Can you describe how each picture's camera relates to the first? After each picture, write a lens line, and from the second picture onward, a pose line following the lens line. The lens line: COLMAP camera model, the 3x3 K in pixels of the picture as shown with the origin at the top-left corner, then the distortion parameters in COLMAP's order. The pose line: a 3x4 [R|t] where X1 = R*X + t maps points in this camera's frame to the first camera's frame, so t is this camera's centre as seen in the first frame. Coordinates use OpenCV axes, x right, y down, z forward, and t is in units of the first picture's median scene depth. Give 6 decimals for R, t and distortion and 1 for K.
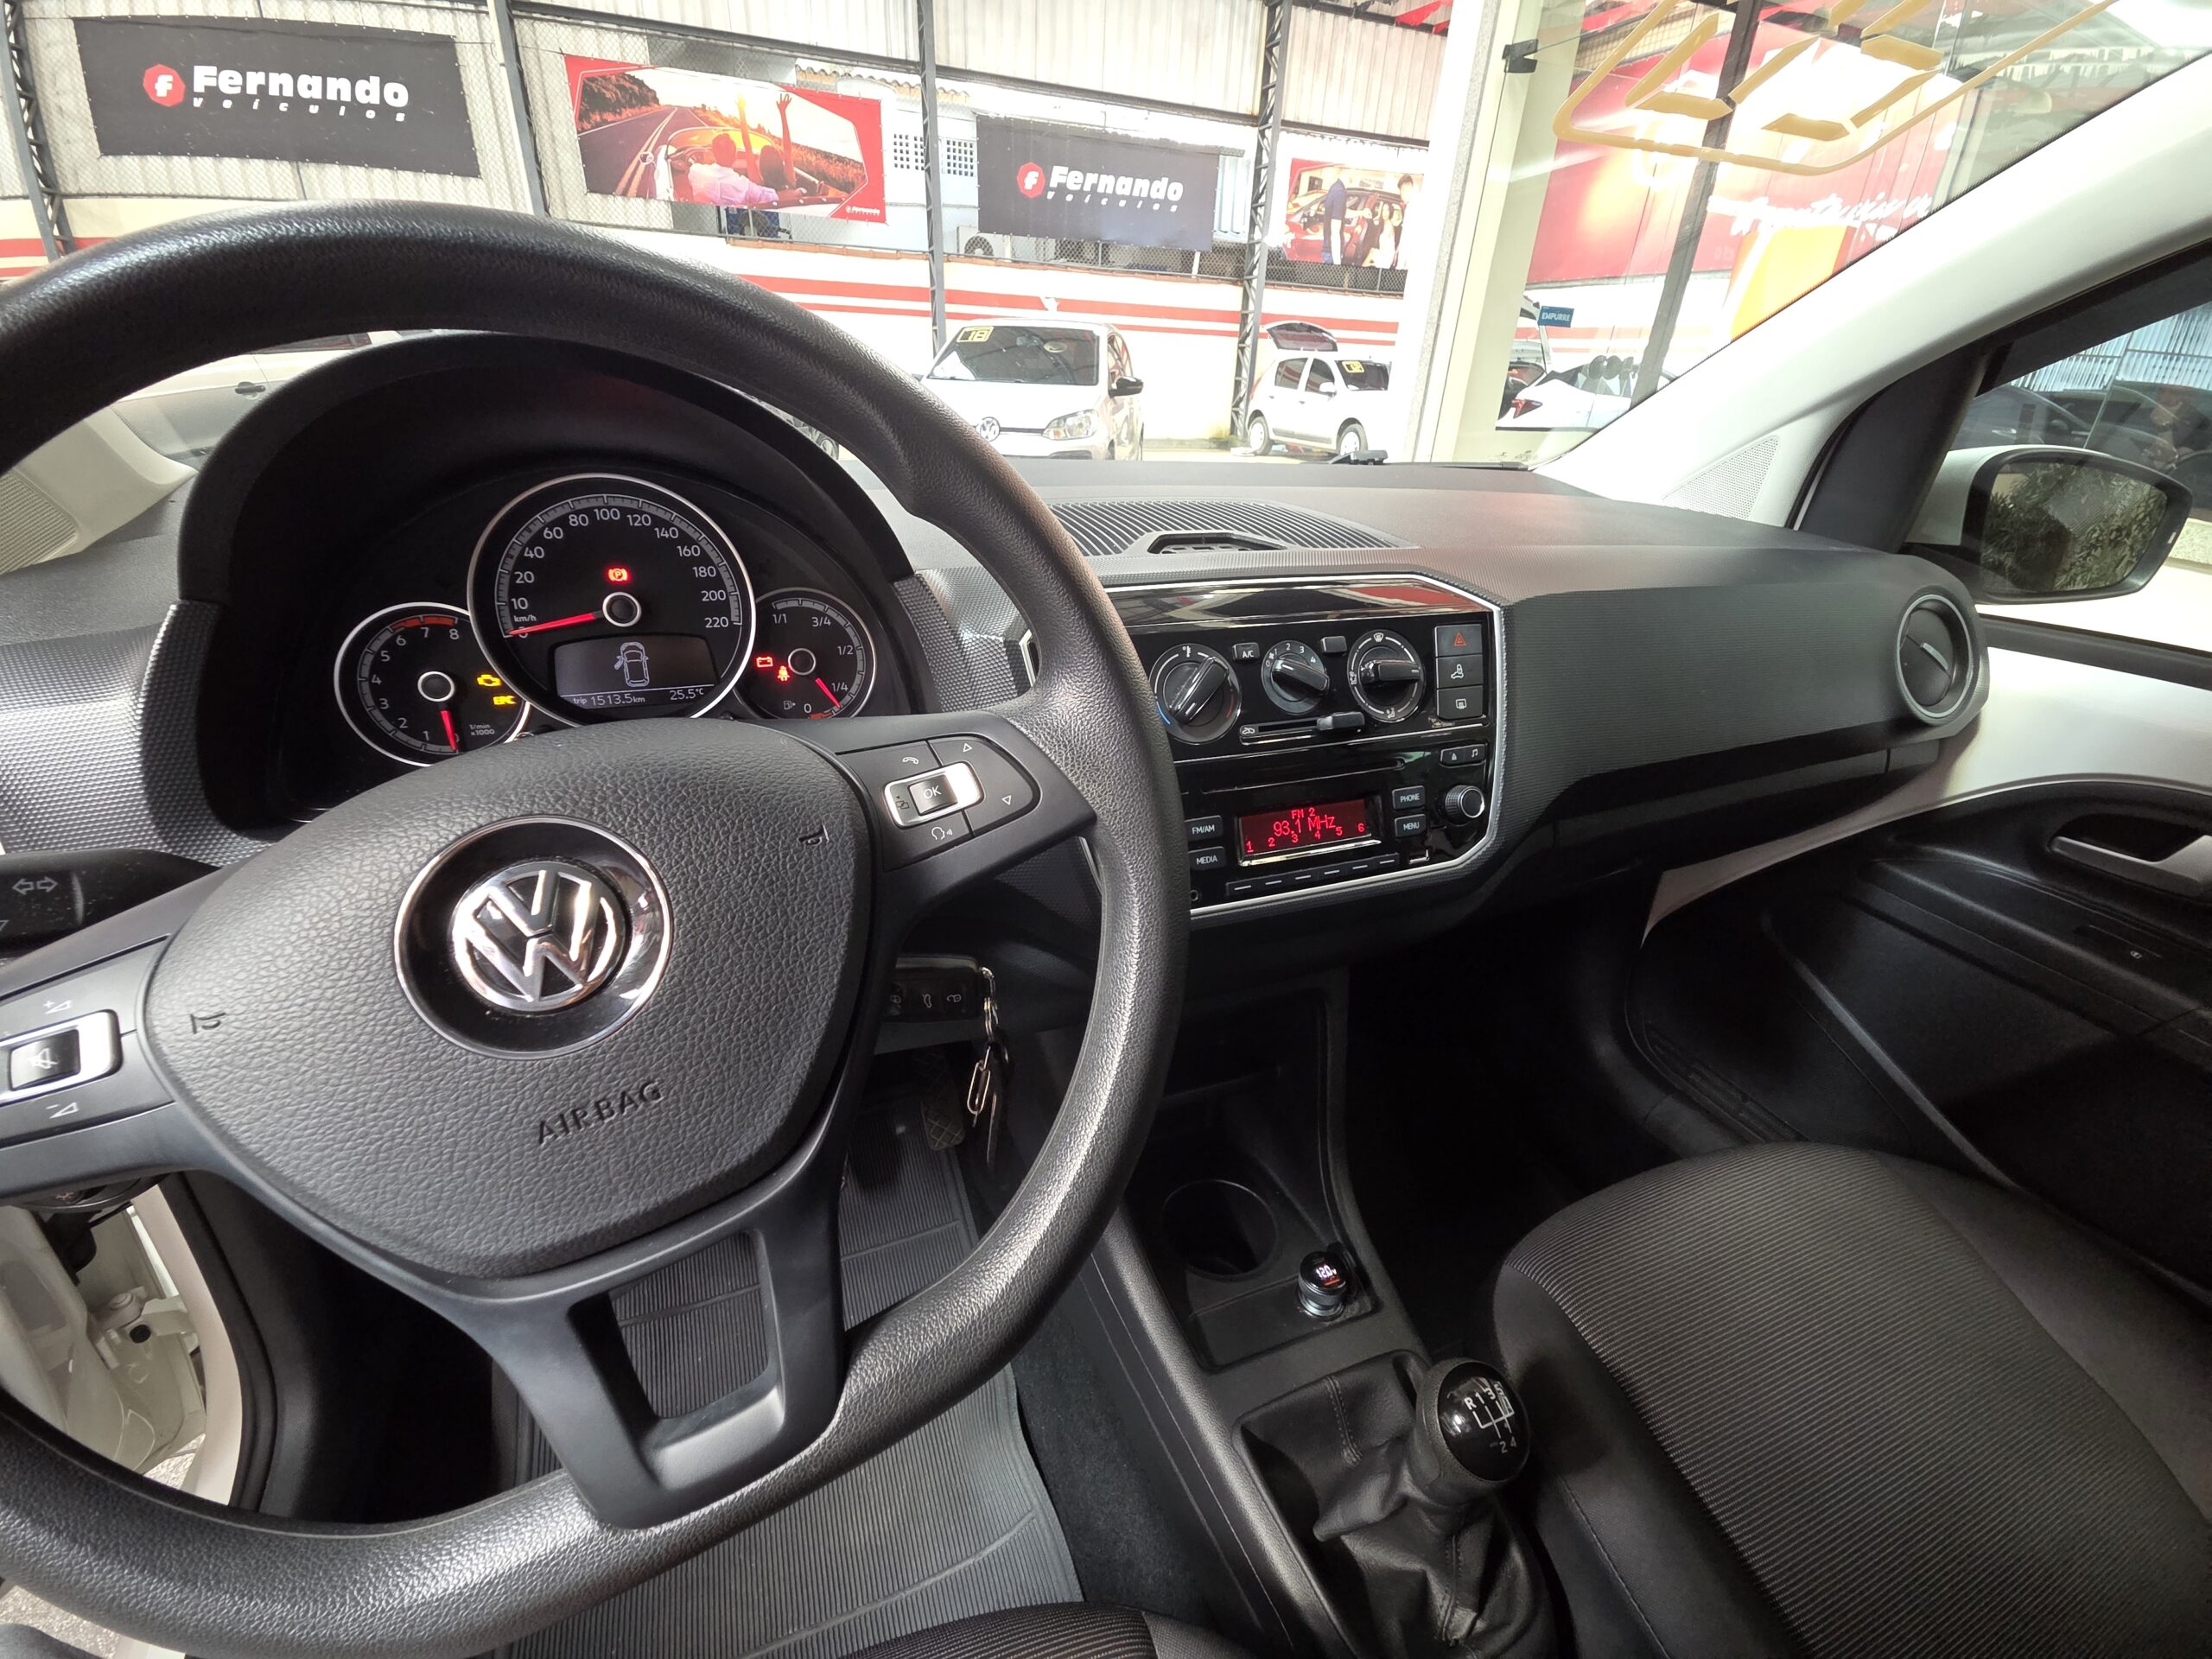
lens RADIAL K [[898.3, 0, 1088.9], [0, 898.3, 817.6], [0, 0, 1]] dist [0.012653, -0.008644]
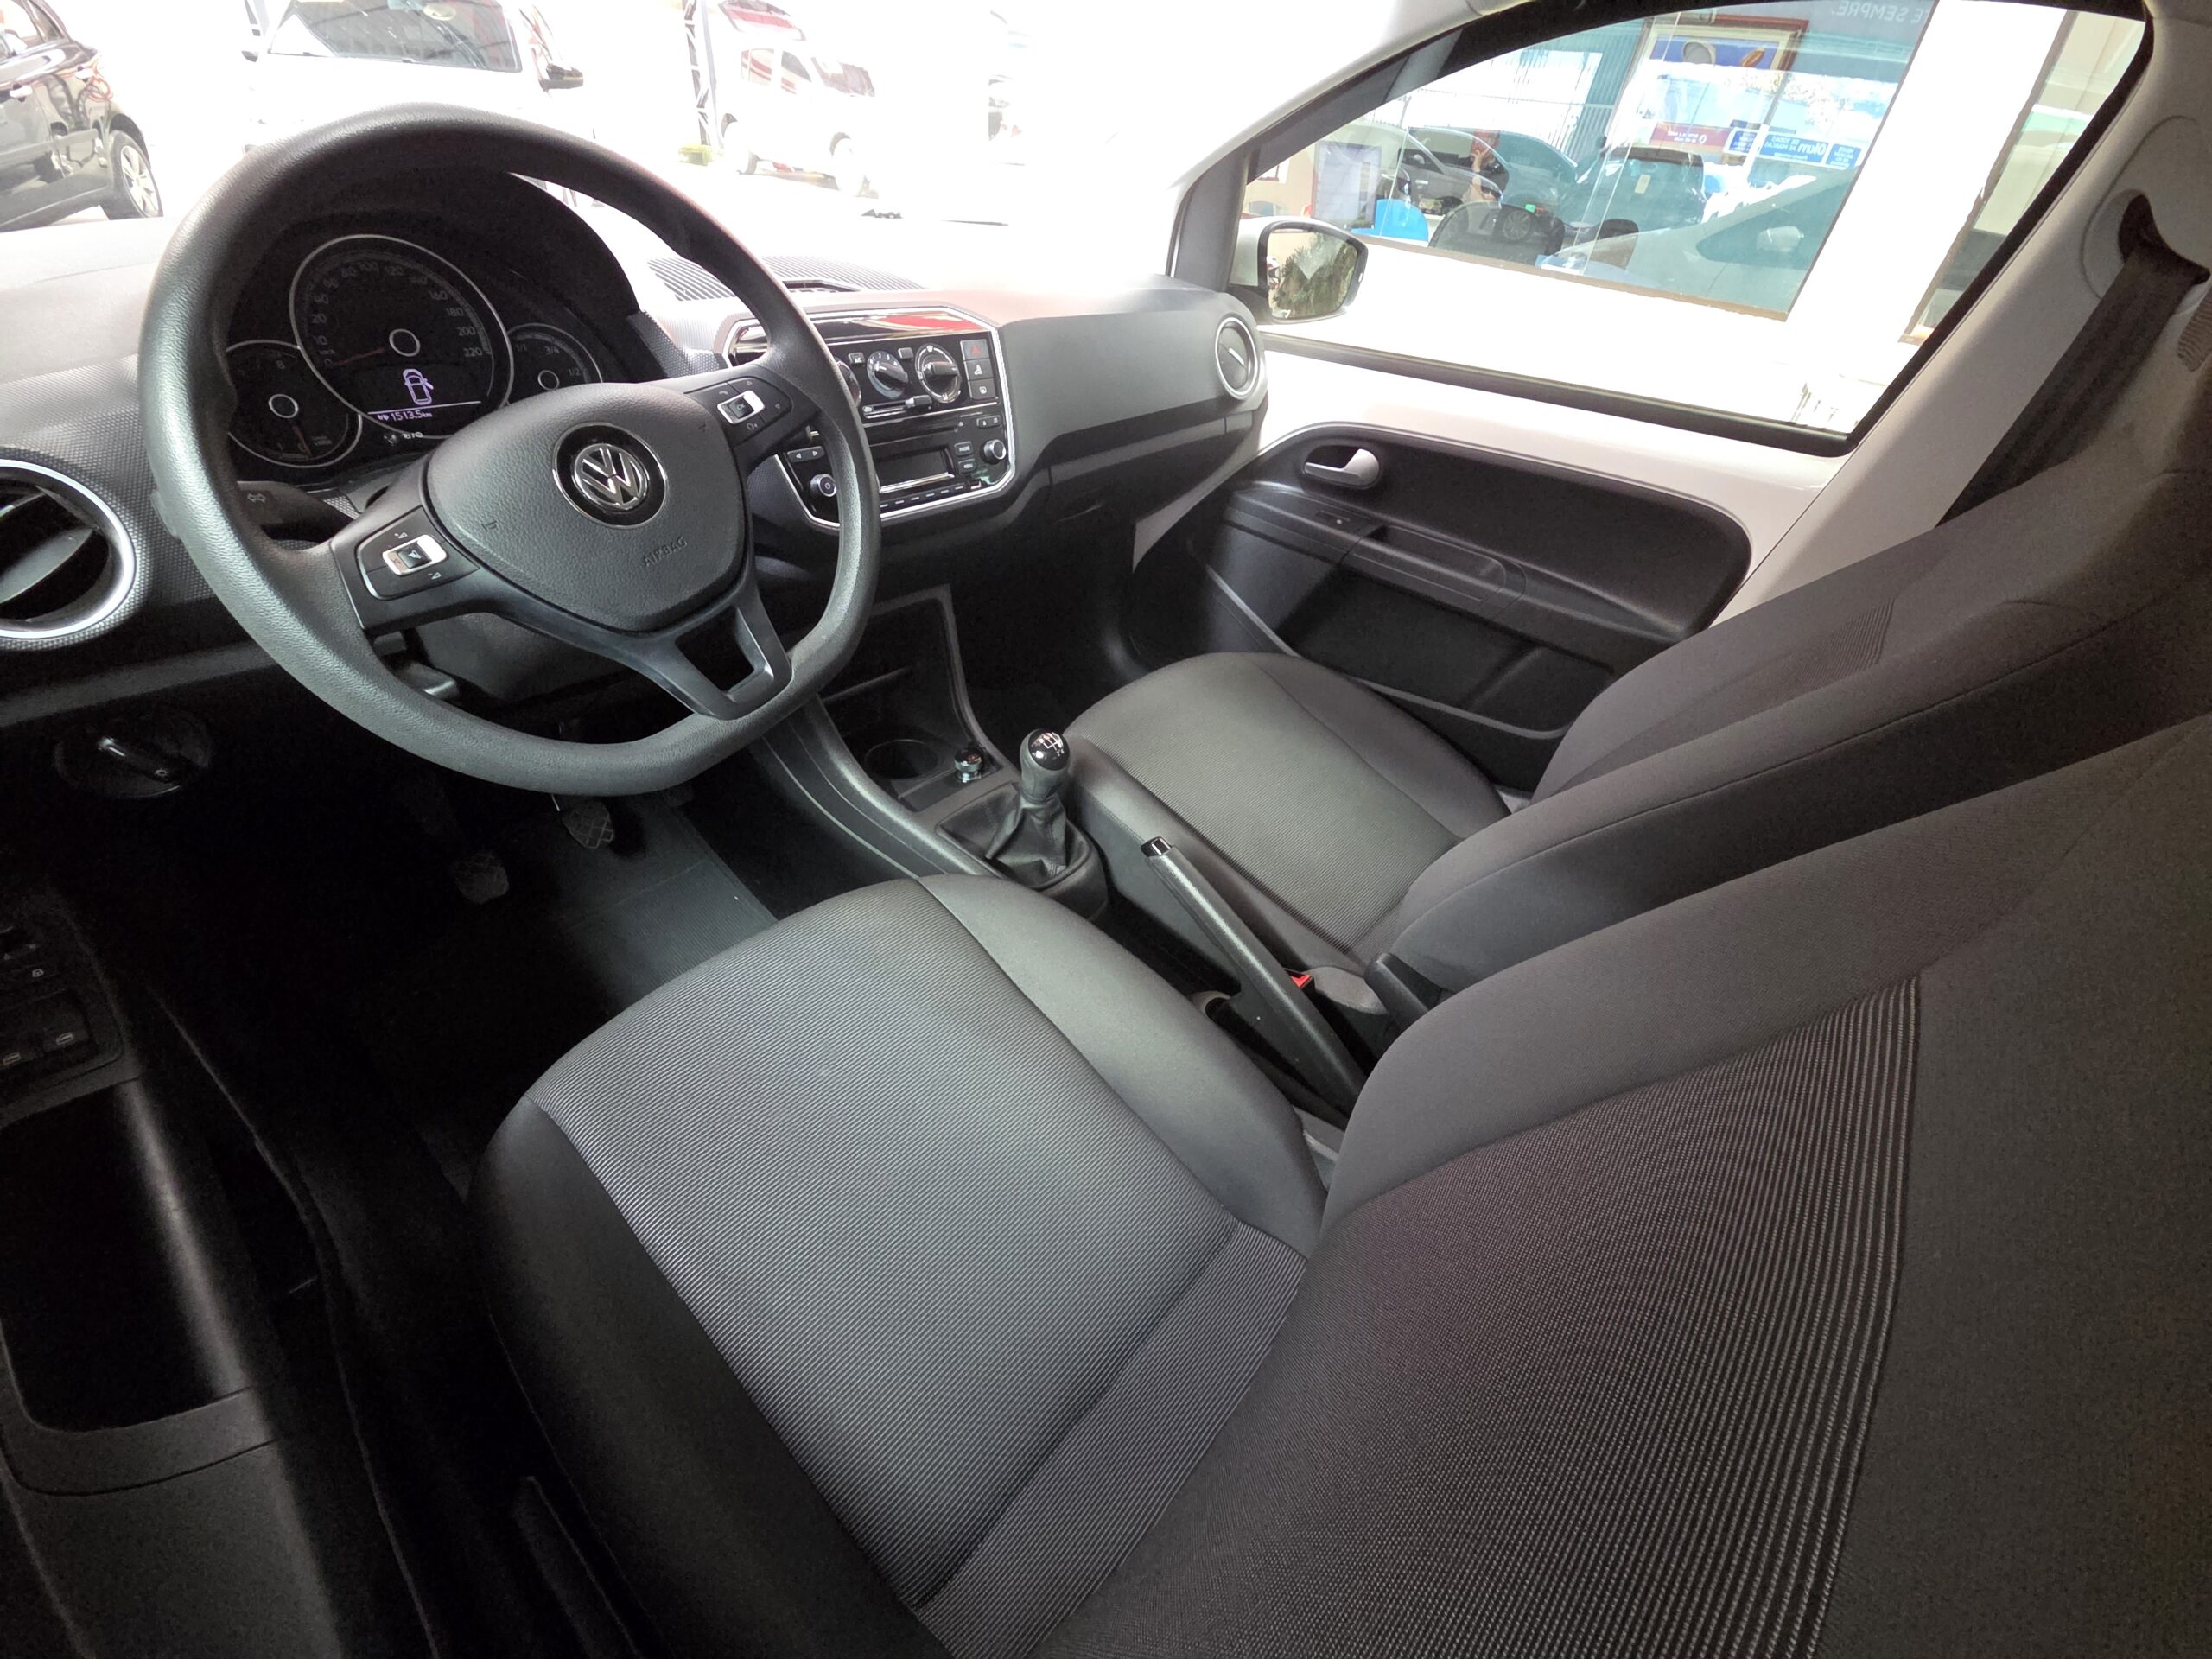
lens RADIAL K [[898.3, 0, 1095.5], [0, 898.3, 812.5], [0, 0, 1]] dist [0.012653, -0.008644]
pose [[0.884720, -0.240310, 0.399401, -0.294992], [0.142682, 0.955348, 0.258752, 0.244290], [-0.443748, -0.171935, 0.879503, -0.794270]]
